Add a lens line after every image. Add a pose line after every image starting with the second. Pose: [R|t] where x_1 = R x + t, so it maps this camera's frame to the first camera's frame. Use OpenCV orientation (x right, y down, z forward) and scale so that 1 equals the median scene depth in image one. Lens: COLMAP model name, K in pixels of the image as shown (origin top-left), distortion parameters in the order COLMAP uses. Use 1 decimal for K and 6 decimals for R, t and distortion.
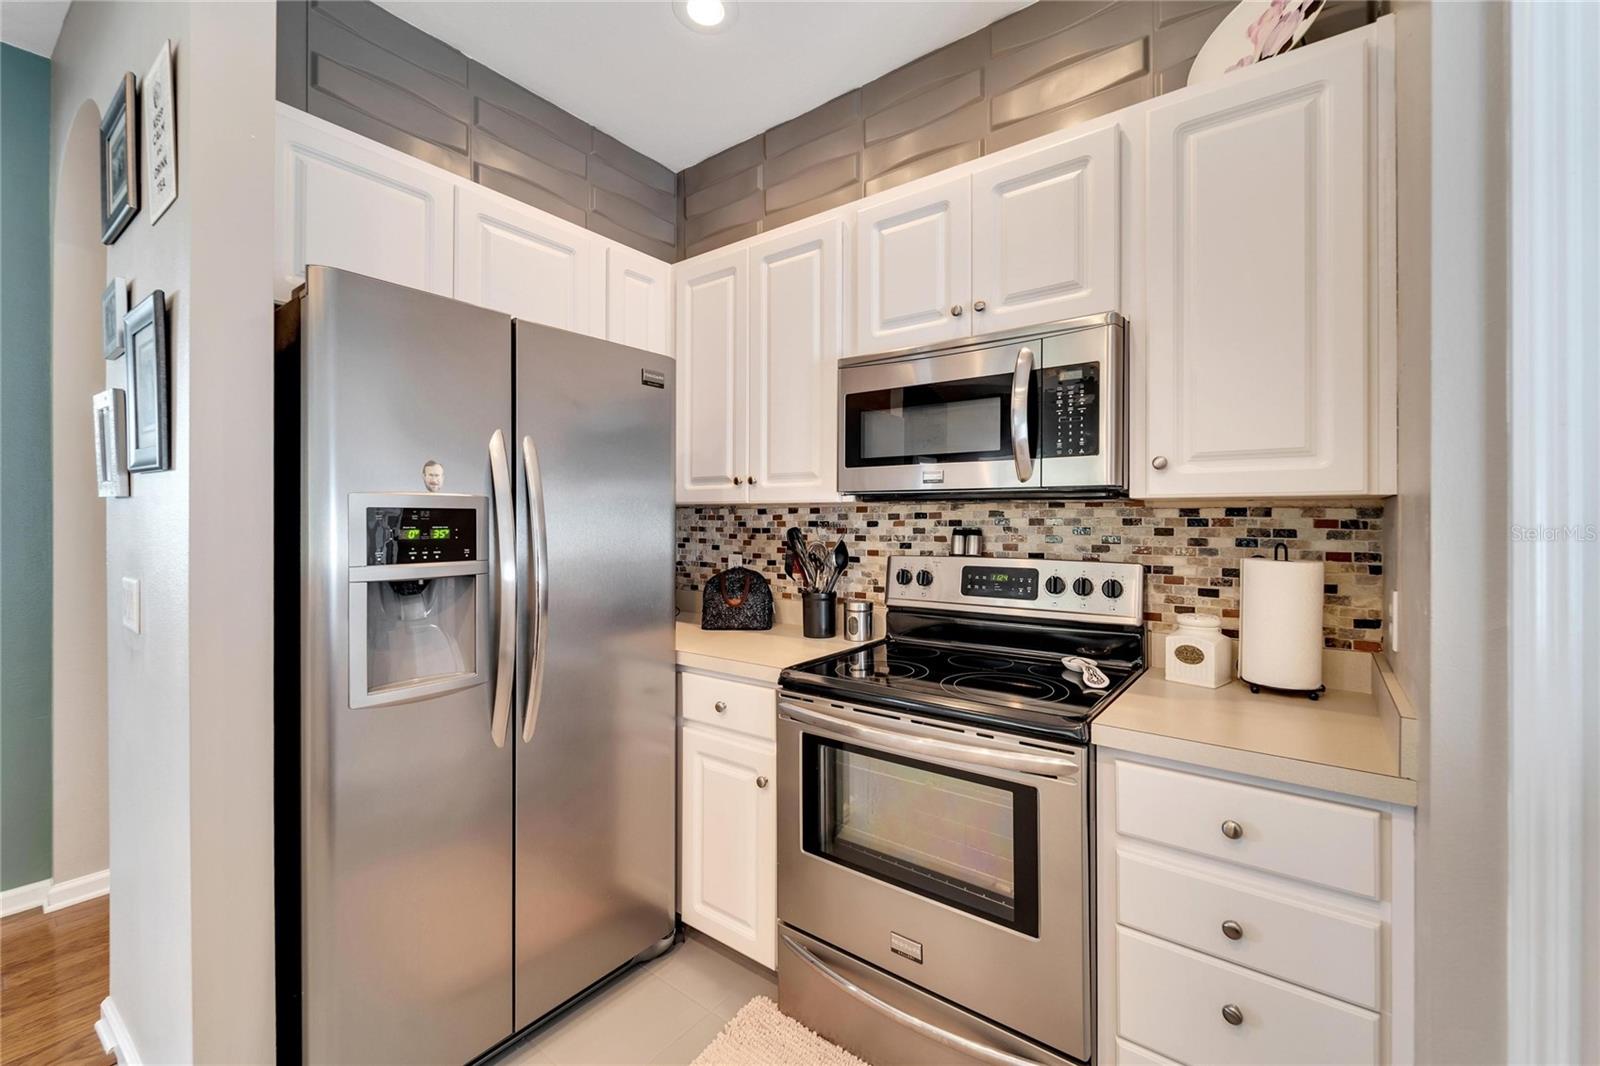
lens RADIAL K [[655.7, 0, 798.4], [0, 655.7, 525.4], [0, 0, 1]] dist [0.000282, -0.000175]
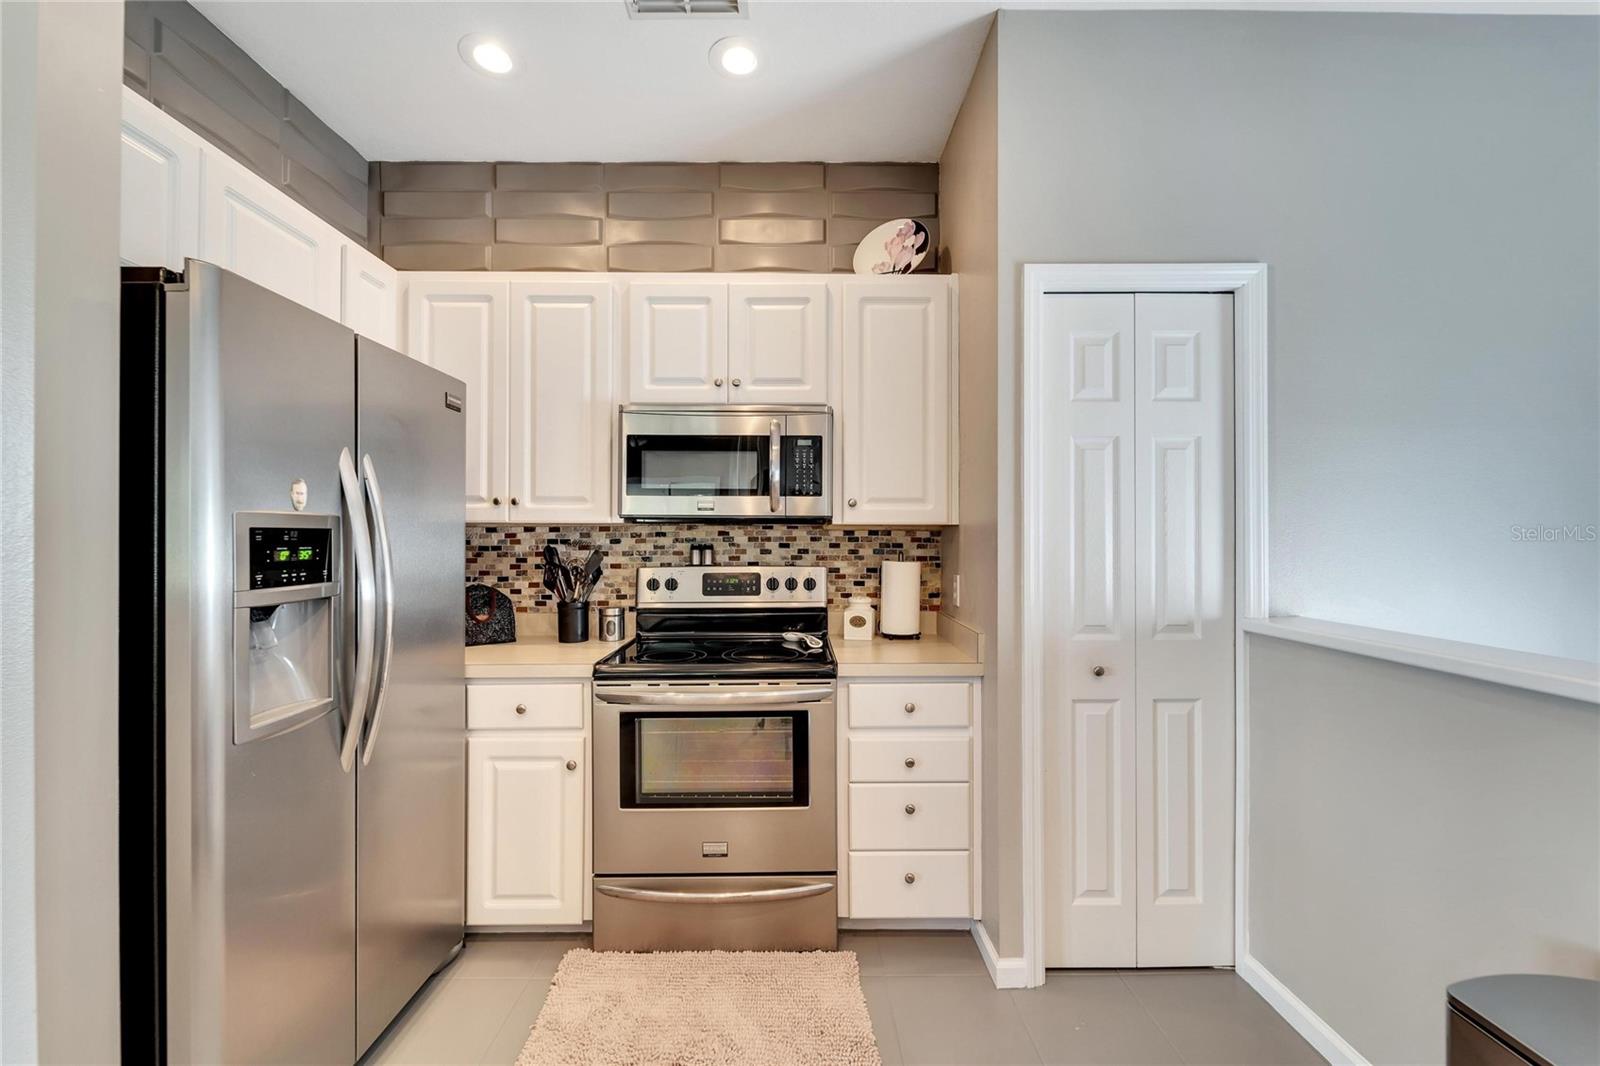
lens RADIAL K [[649.5, 0, 799.7], [0, 649.5, 547.4], [0, 0, 1]] dist [-0.000400, -0.000086]
pose [[0.788526, -0.011569, 0.614893, -0.439607], [0.005823, 0.999919, 0.011345, -0.003485], [-0.614974, -0.005365, 0.788529, -0.150326]]
